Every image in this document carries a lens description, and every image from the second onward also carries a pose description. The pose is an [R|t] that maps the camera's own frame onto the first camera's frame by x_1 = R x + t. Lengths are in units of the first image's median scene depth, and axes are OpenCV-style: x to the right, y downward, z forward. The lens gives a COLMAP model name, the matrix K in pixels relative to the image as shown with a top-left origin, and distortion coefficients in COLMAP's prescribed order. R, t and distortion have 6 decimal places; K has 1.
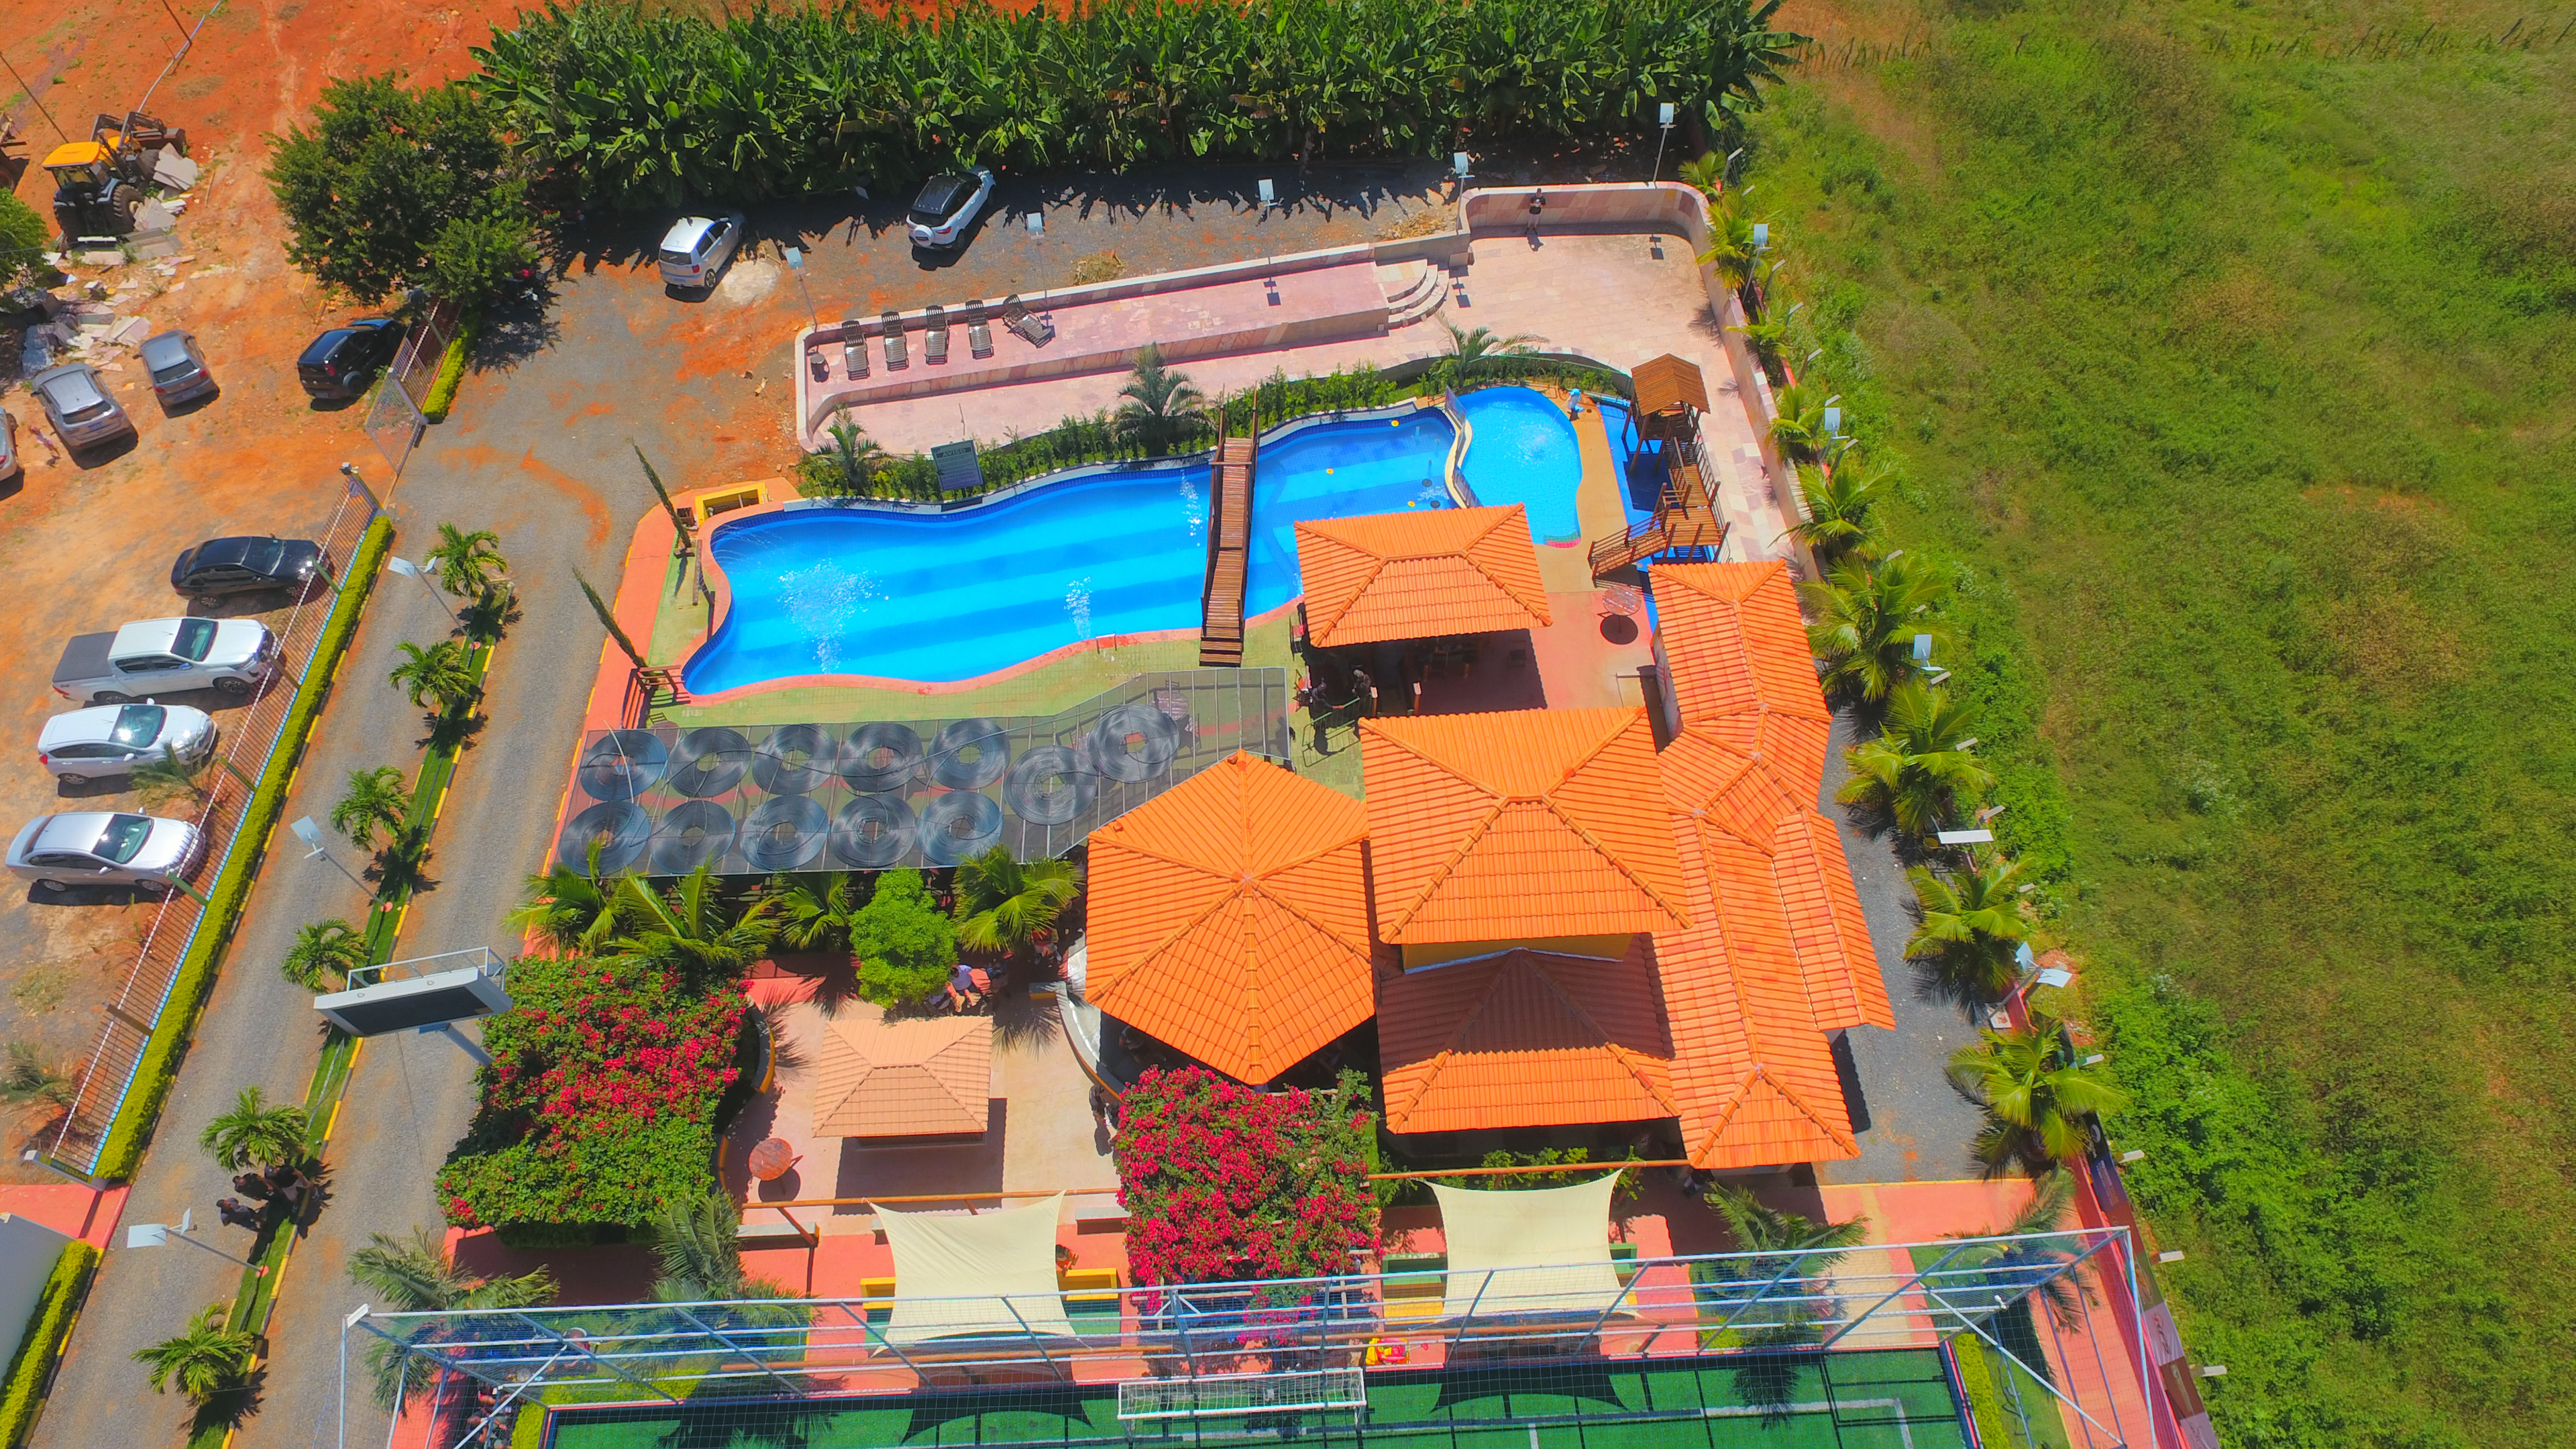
lens RADIAL K [[1470.0, 0, 1278.5], [0, 1470.0, 713.7], [0, 0, 1]] dist [-0.001259, -0.003364]
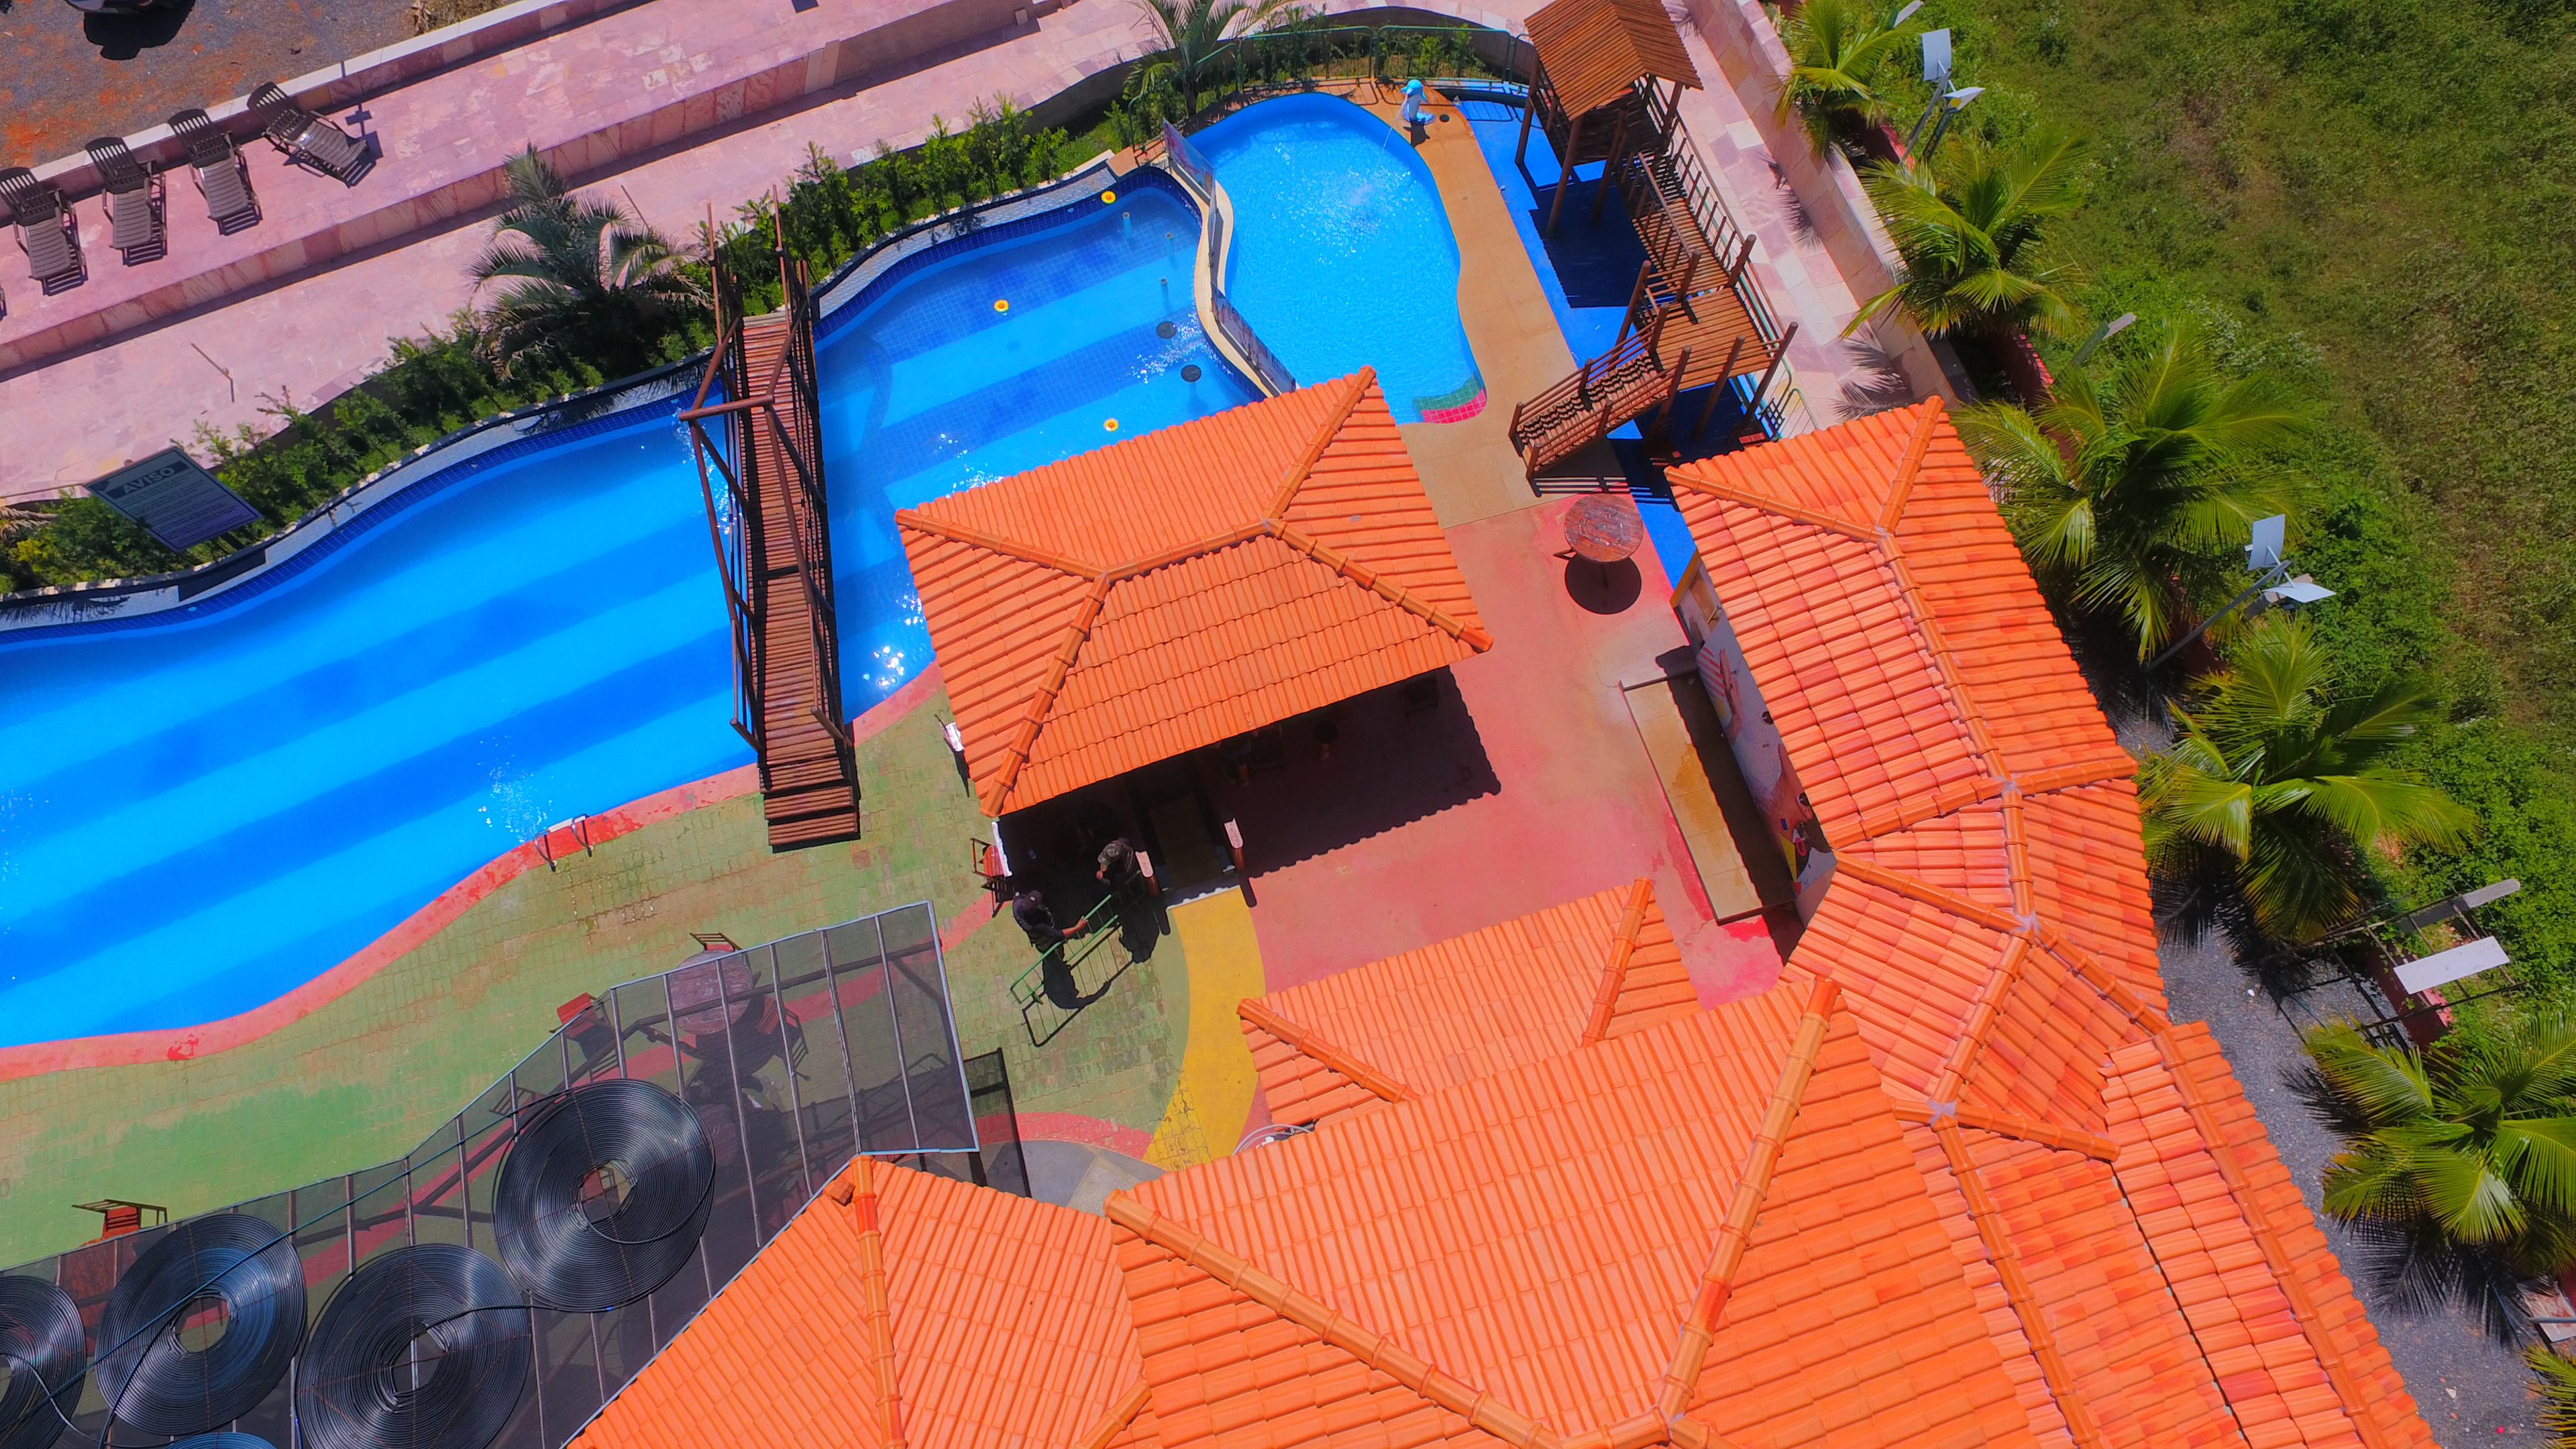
lens RADIAL K [[1470.0, 0, 1278.5], [0, 1470.0, 713.7], [0, 0, 1]] dist [-0.001259, -0.003364]
pose [[0.971624, -0.221261, 0.083611, 0.067226], [0.200017, 0.957268, 0.208882, -0.128410], [-0.126255, -0.186231, 0.974360, 0.478041]]
